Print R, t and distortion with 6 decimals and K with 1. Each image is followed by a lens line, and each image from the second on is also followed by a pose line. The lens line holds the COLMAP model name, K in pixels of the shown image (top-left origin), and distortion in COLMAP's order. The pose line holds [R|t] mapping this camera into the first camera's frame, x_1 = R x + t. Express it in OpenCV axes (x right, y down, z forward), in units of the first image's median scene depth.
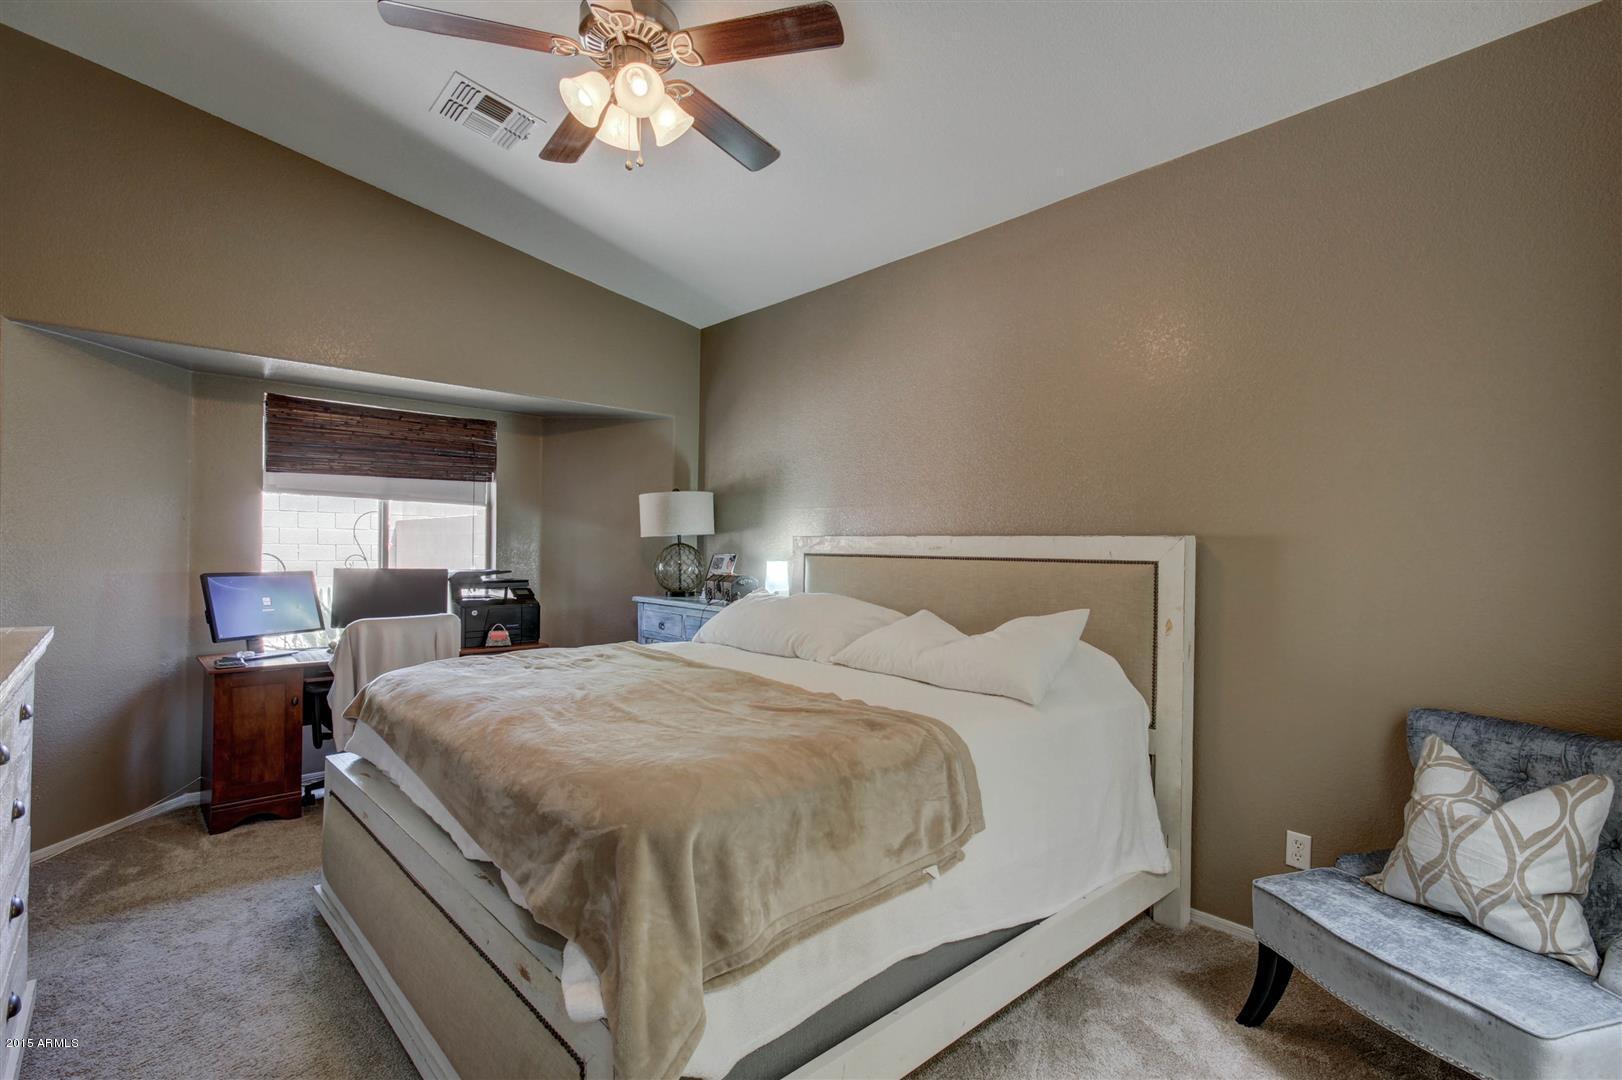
lens RADIAL K [[743.7, 0, 814.5], [0, 743.7, 544.2], [0, 0, 1]] dist [-0.001577, -0.001687]
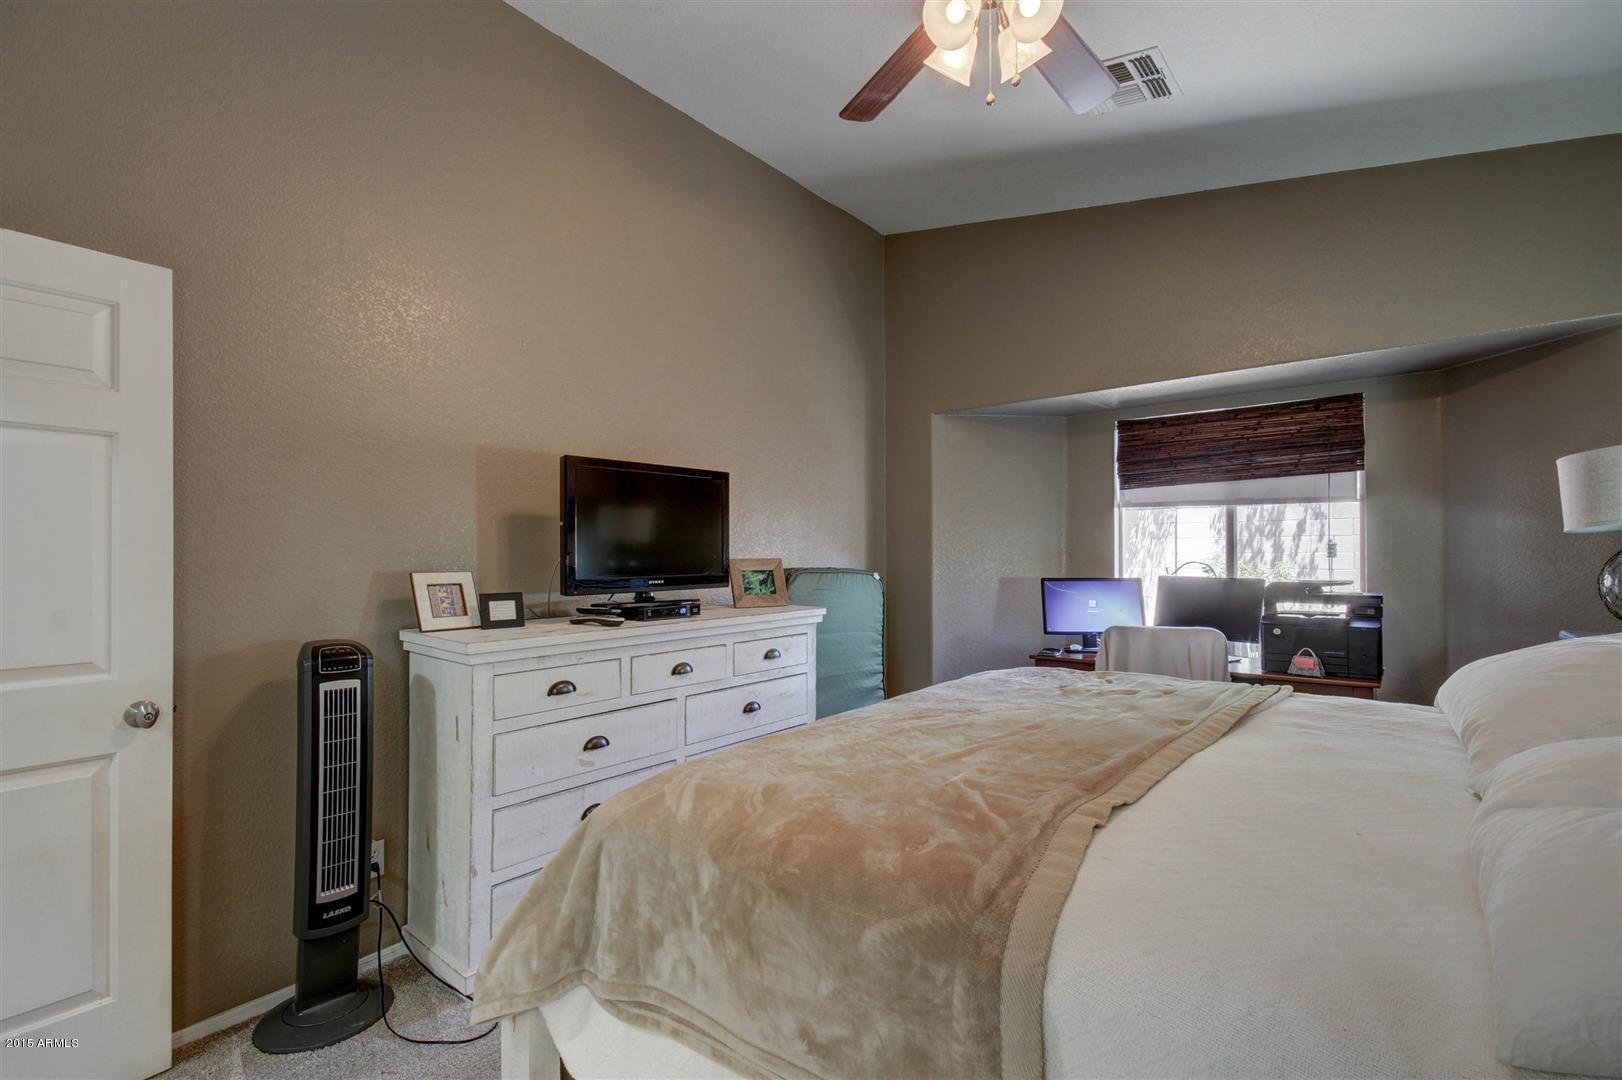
lens RADIAL K [[743.7, 0, 815.0], [0, 743.7, 548.9], [0, 0, 1]] dist [-0.001577, -0.001687]
pose [[0.136928, -0.027047, -0.990212, 0.296025], [0.010892, 0.999608, -0.025797, 0.014982], [0.990521, -0.007253, 0.137169, 0.360183]]
